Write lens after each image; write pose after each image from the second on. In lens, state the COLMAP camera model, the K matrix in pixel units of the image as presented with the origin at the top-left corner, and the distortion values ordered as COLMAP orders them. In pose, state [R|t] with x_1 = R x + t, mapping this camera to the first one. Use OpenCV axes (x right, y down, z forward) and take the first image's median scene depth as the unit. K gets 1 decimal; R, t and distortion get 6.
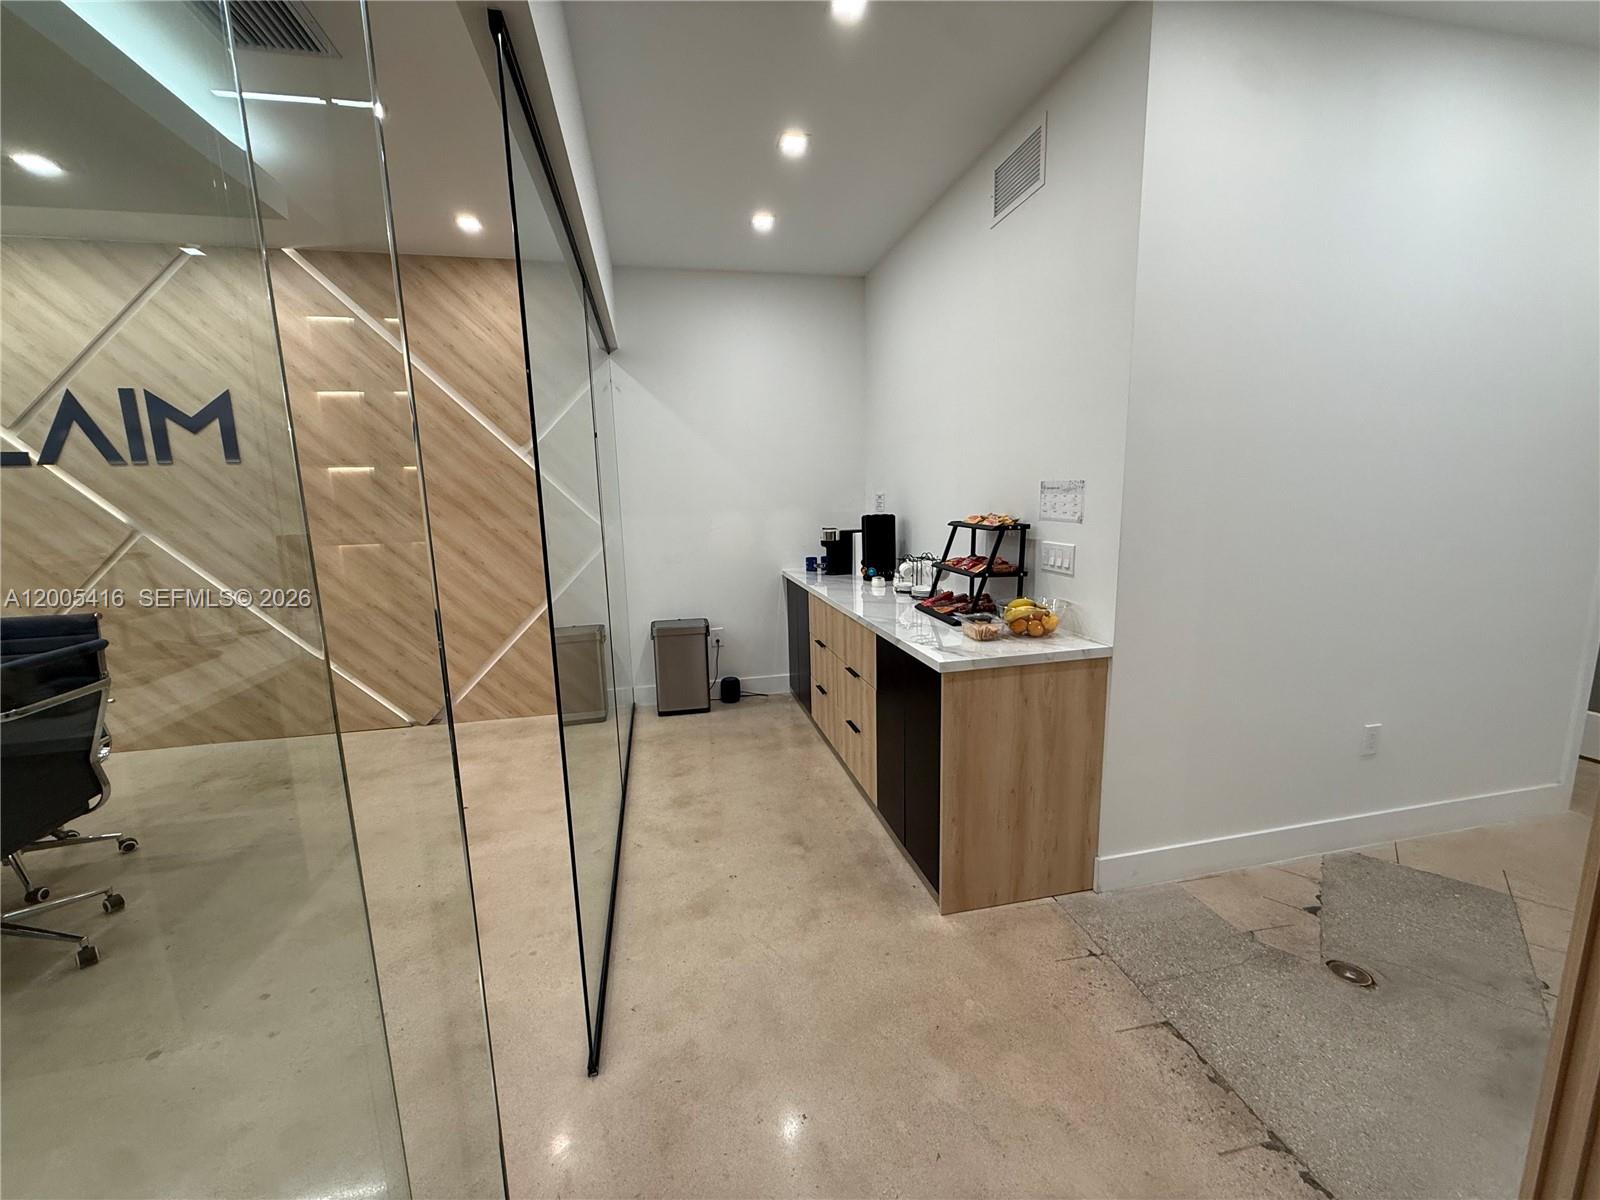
lens RADIAL K [[637.3, 0, 795.9], [0, 637.3, 598.6], [0, 0, 1]] dist [0.000278, 0.000630]
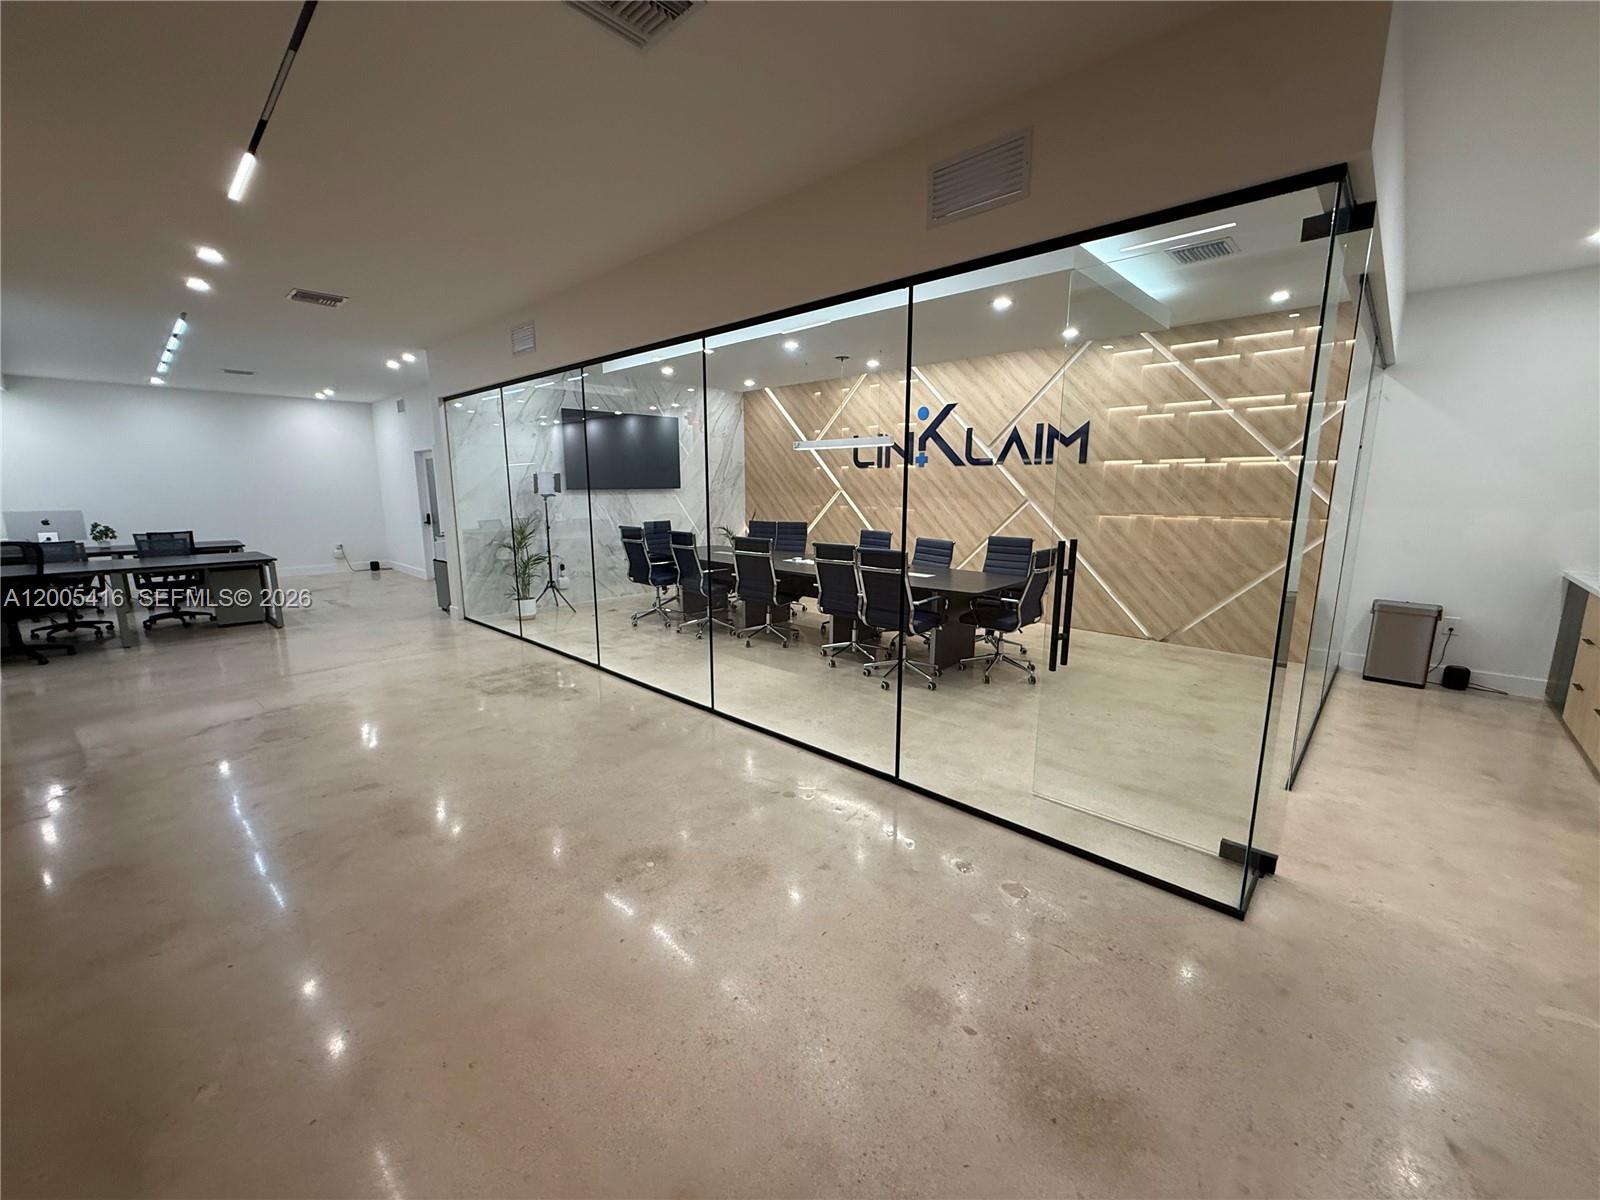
lens RADIAL K [[637.3, 0, 795.9], [0, 637.3, 598.6], [0, 0, 1]] dist [0.000278, 0.000630]
pose [[0.563686, 0.170499, -0.808201, 0.133215], [-0.152933, 0.983090, 0.100729, 0.091373], [0.811708, 0.066820, 0.580229, -0.600051]]
